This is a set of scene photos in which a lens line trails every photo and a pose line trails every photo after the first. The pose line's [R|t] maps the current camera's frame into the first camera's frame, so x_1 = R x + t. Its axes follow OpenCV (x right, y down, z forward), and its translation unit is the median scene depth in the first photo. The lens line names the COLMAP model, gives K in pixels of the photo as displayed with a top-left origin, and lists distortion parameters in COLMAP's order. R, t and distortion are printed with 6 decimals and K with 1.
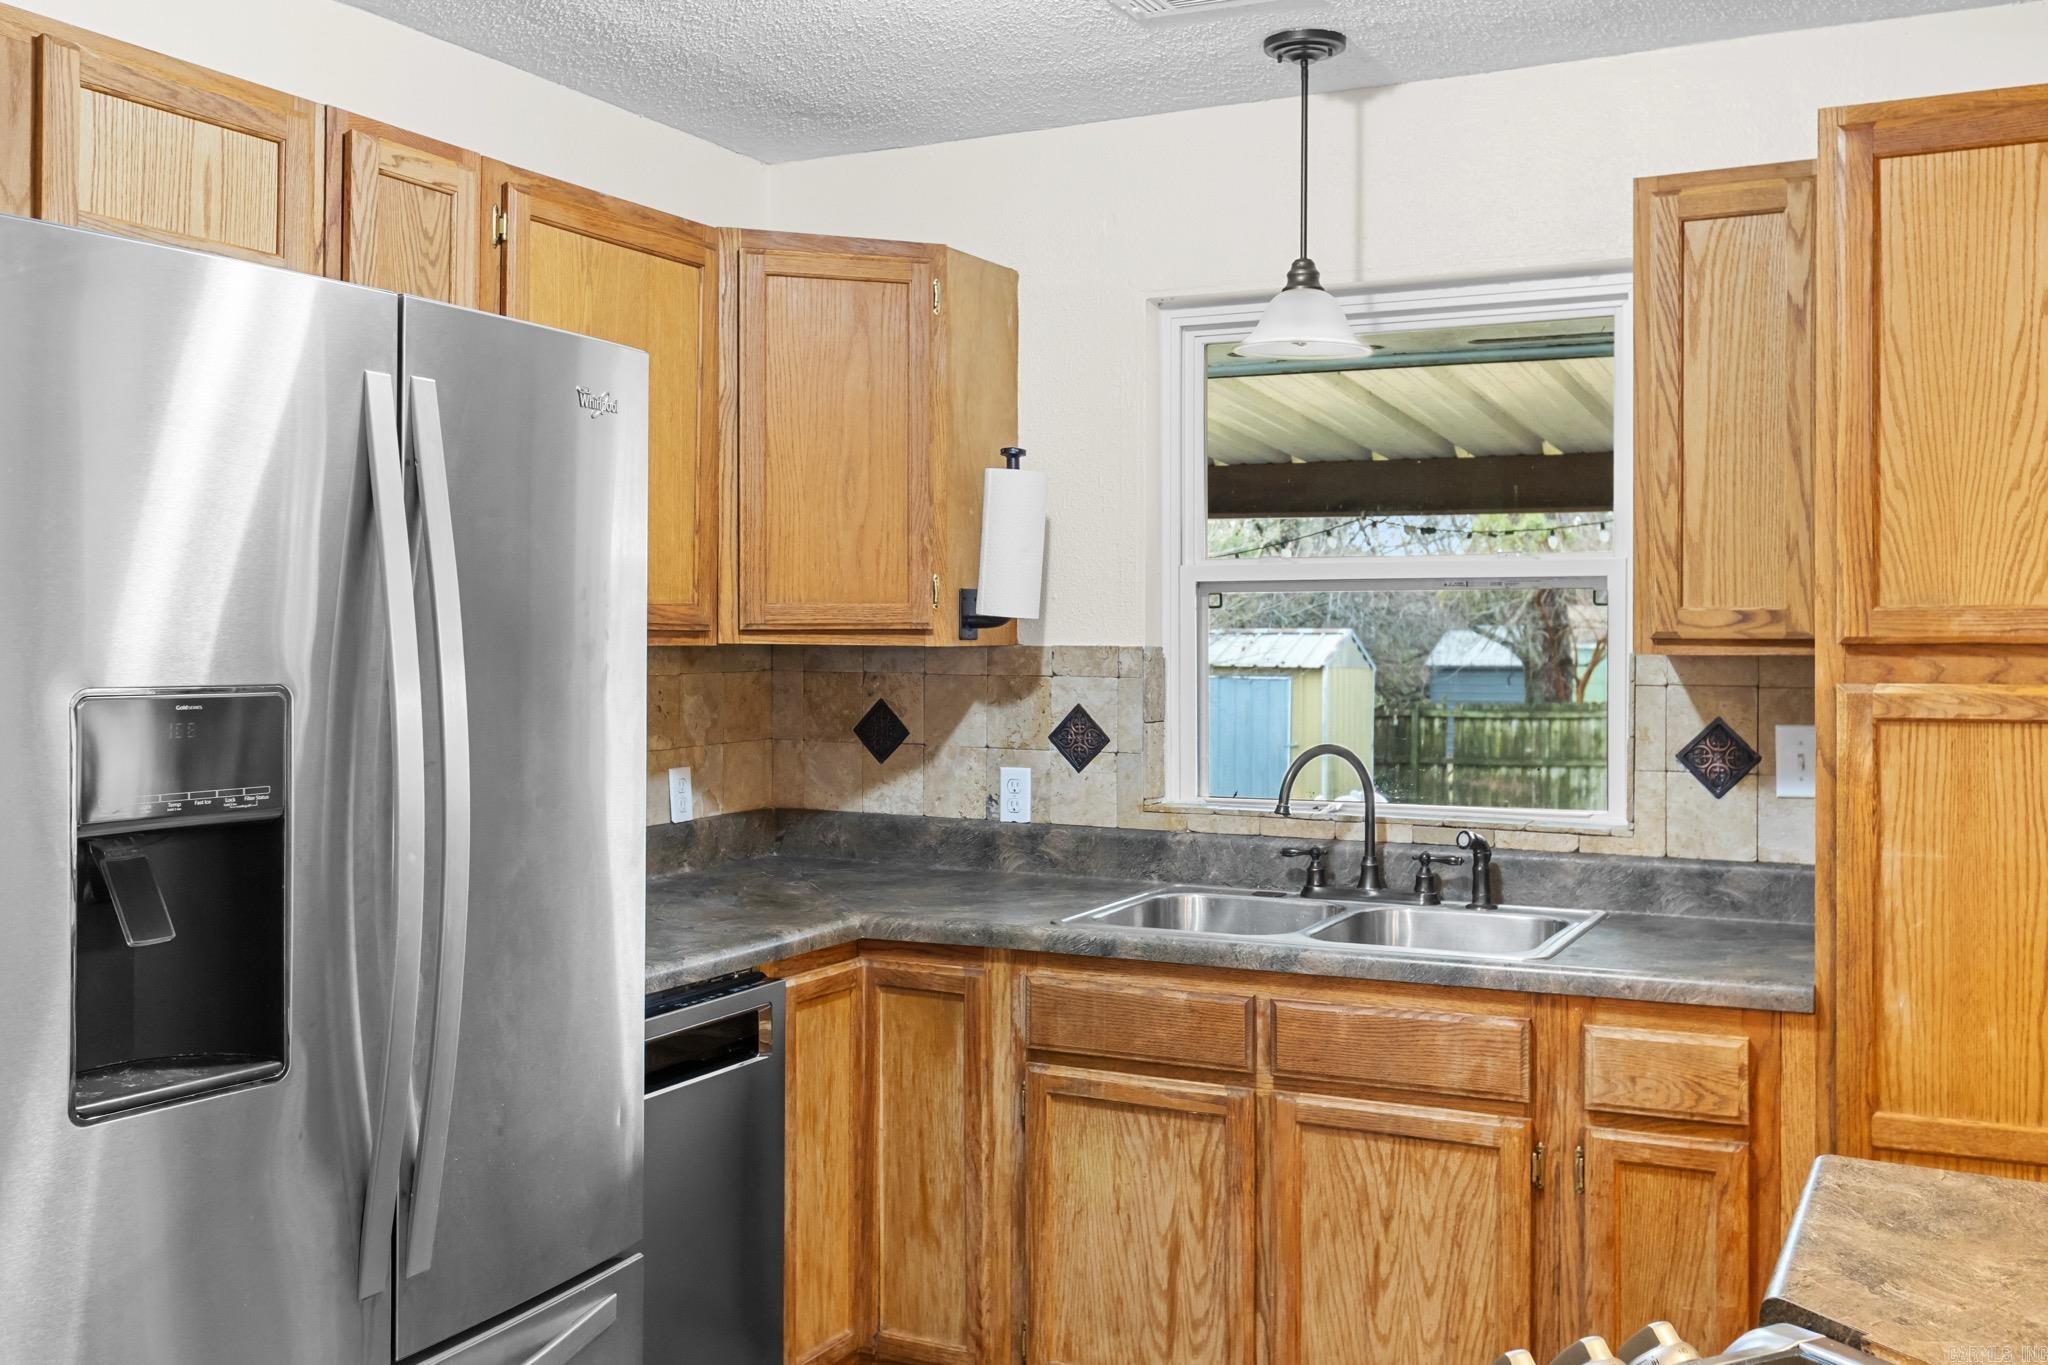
lens RADIAL K [[1941.8, 0, 1042.6], [0, 1941.8, 669.6], [0, 0, 1]] dist [-0.013072, 0.000000]
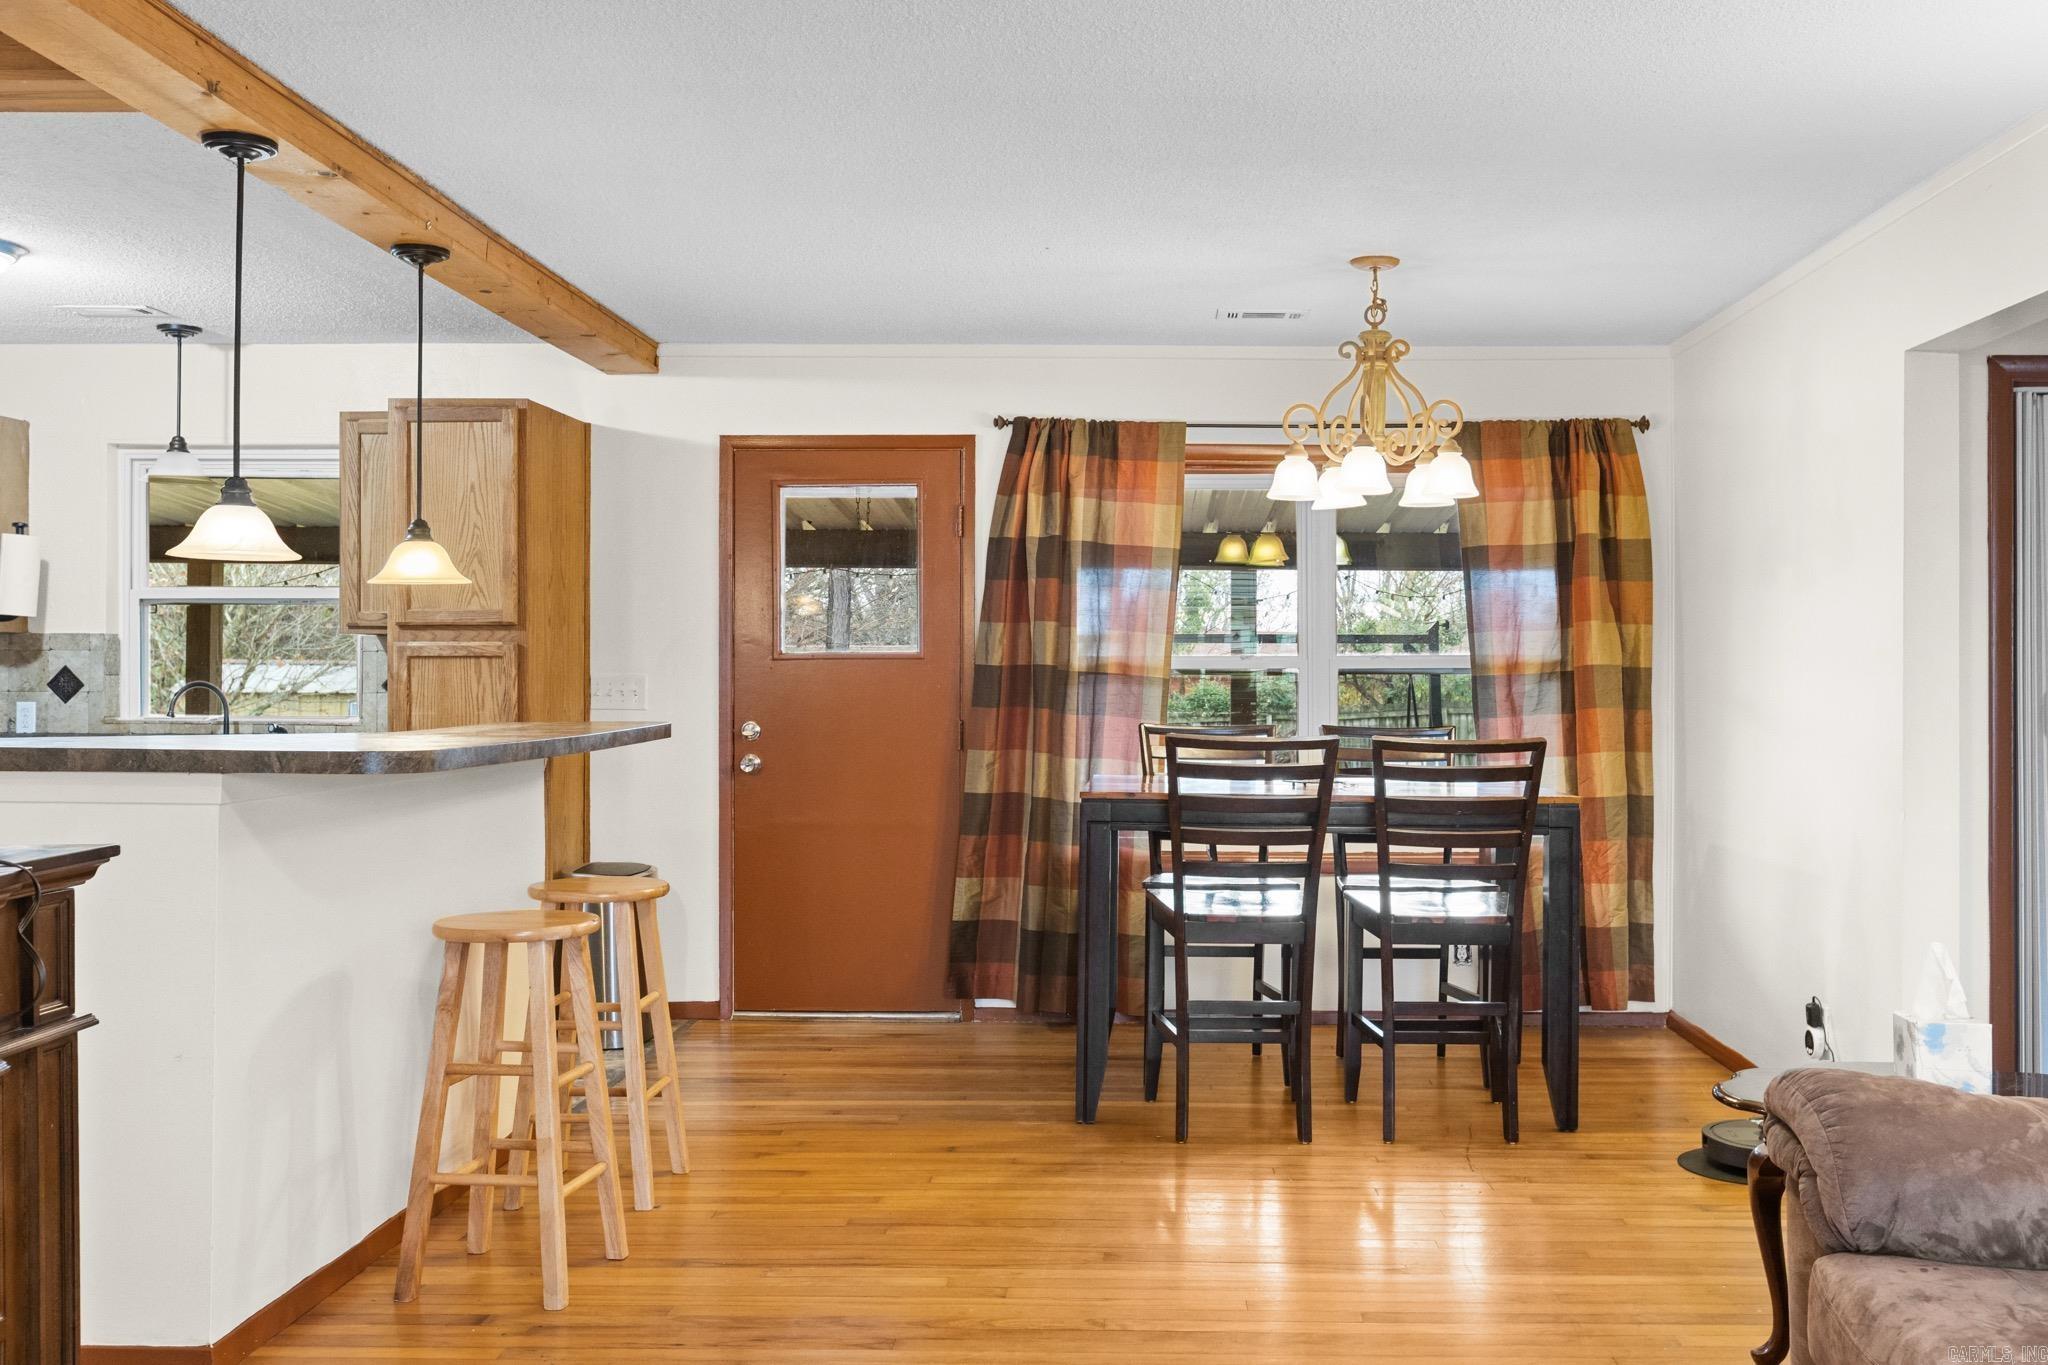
lens RADIAL K [[1761.4, 0, 1096.6], [0, 1761.4, 658.9], [0, 0, 1]] dist [0.002536, -0.009135]
pose [[0.896365, 0.003333, 0.443304, 0.158083], [0.007679, 0.999705, -0.023044, 0.059093], [-0.443250, 0.024060, 0.896075, -0.919965]]
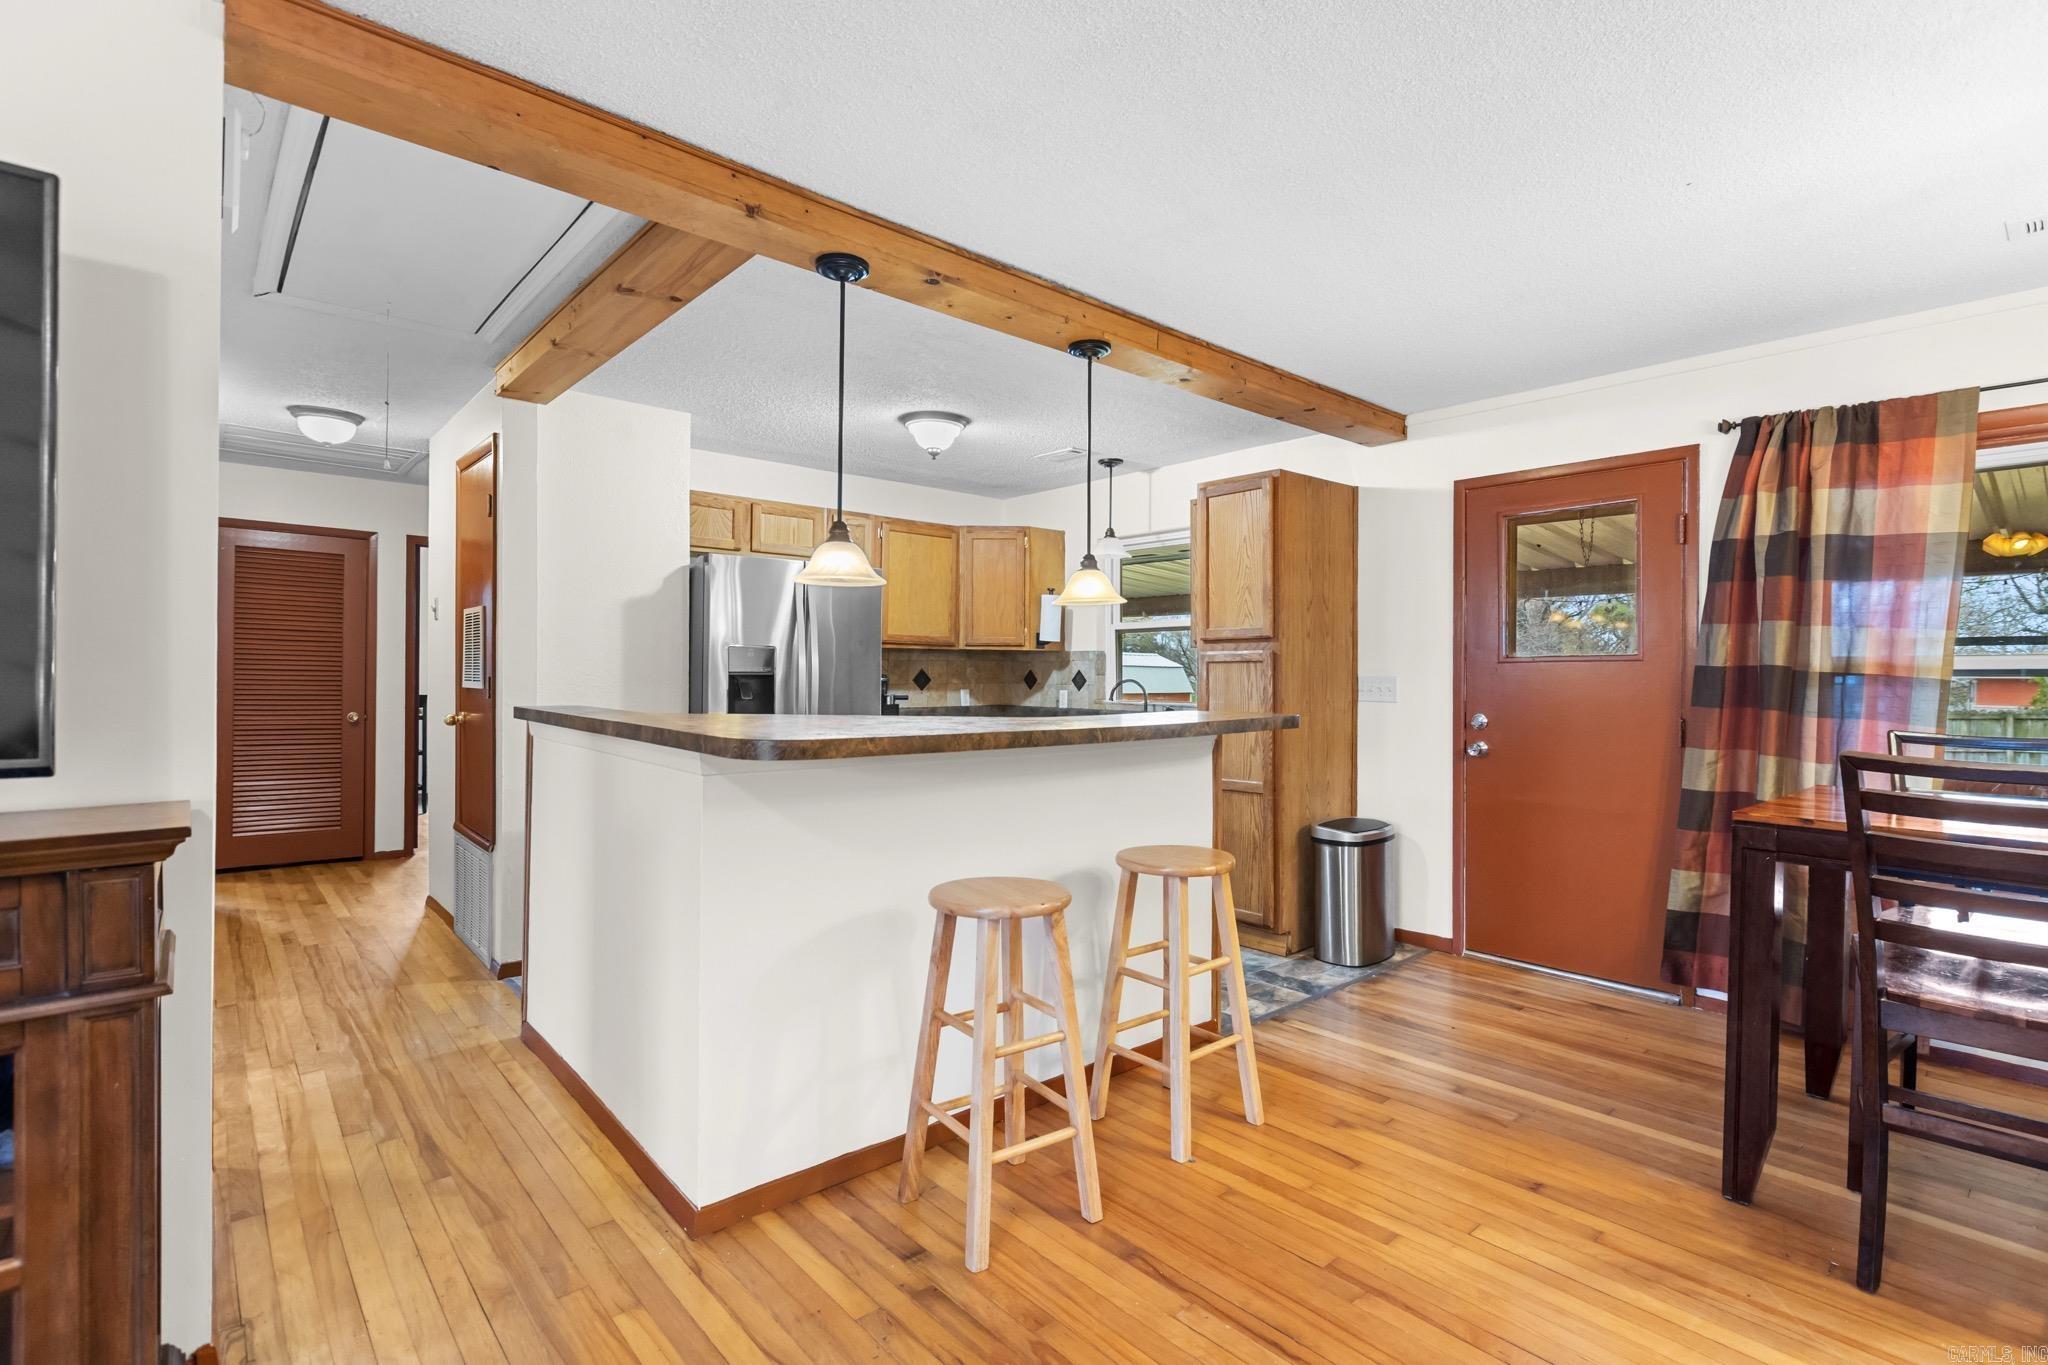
lens RADIAL K [[948.7, 0, 1041.9], [0, 948.7, 679.2], [0, 0, 1]] dist [-0.003130, -0.001606]
pose [[0.938533, 0.003611, -0.345171, 0.510569], [-0.008376, 0.999889, -0.012312, 0.054967], [0.345088, 0.014446, 0.938459, -0.469560]]
